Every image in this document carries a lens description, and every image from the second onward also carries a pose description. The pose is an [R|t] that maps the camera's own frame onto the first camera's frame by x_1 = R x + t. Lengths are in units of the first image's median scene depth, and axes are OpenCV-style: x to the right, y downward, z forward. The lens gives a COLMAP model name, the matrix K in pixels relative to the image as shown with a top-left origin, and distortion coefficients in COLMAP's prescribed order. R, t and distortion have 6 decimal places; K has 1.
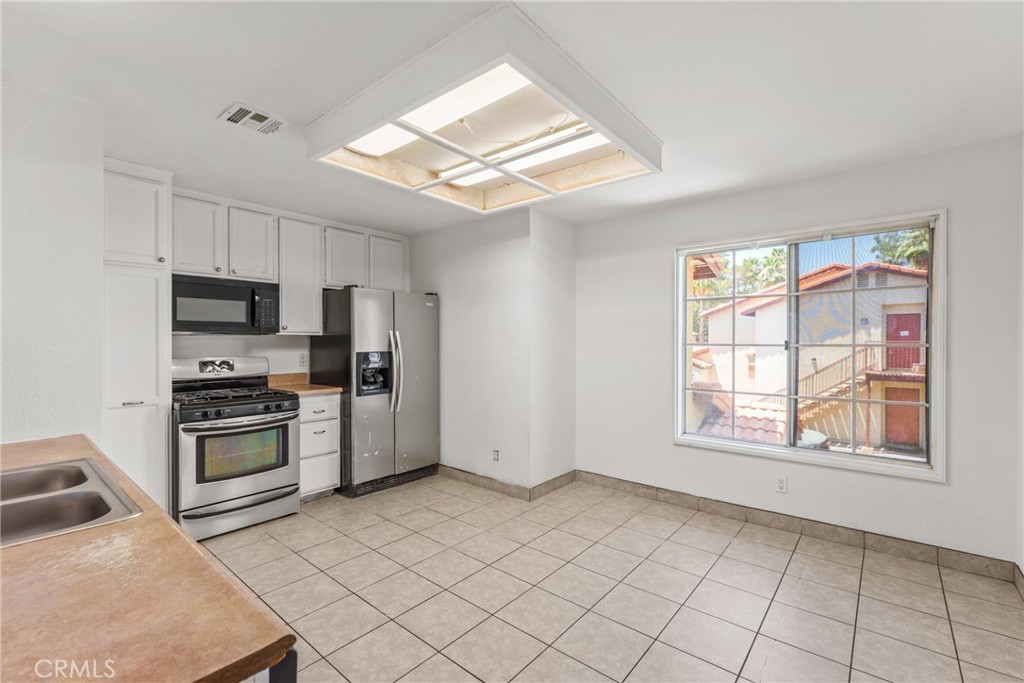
lens RADIAL K [[446.3, 0, 512.0], [0, 446.3, 341.5], [0, 0, 1]] dist [-0.011523, -0.000041]
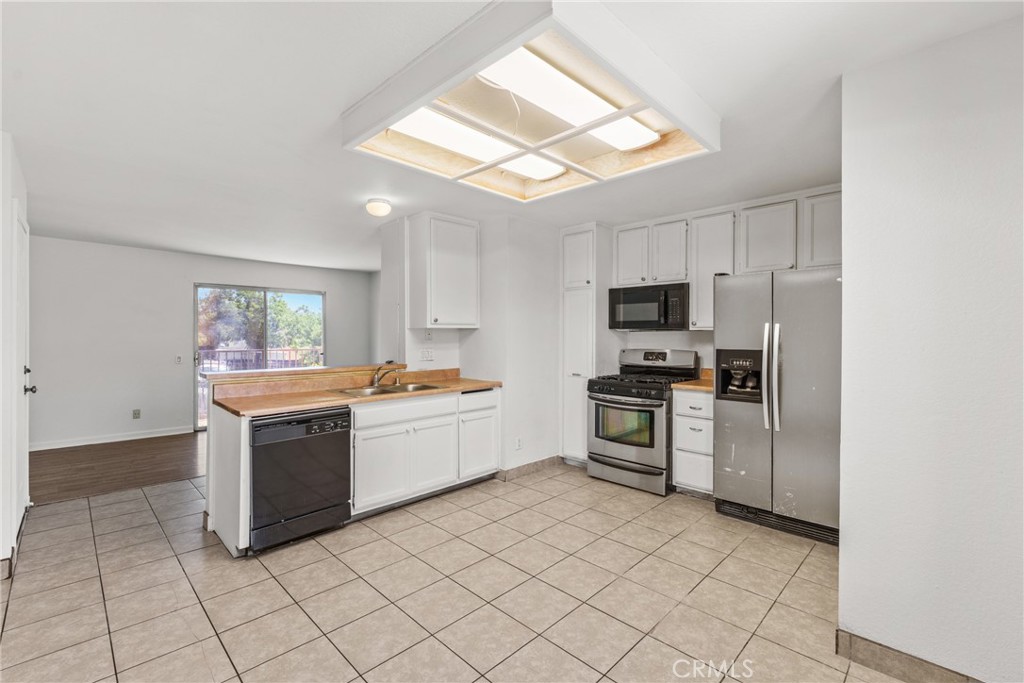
lens RADIAL K [[448.4, 0, 510.4], [0, 448.4, 334.4], [0, 0, 1]] dist [-0.001482, -0.000245]
pose [[-0.088030, -0.000681, -0.996118, 0.671424], [-0.004269, 0.999991, -0.000306, -0.003655], [0.996109, 0.004225, -0.088032, 0.776581]]
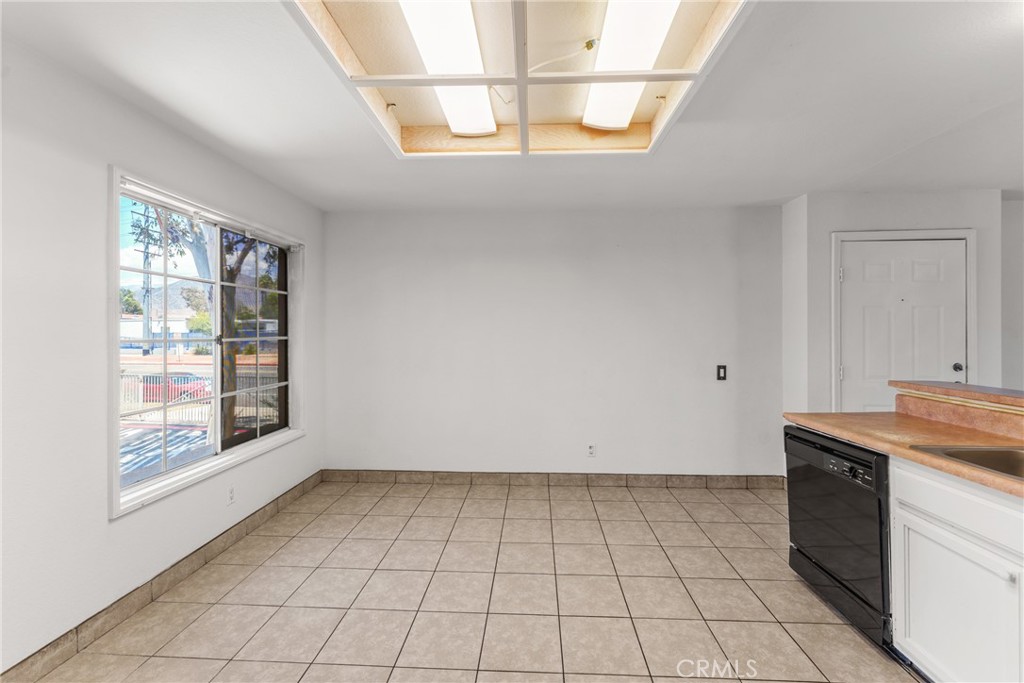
lens RADIAL K [[418.3, 0, 516.1], [0, 418.3, 331.1], [0, 0, 1]] dist [0.001054, -0.000206]
pose [[-0.607065, 0.003849, 0.794643, -0.408392], [0.000995, 0.999991, -0.004083, -0.002910], [-0.794652, -0.001688, -0.607063, 1.044243]]
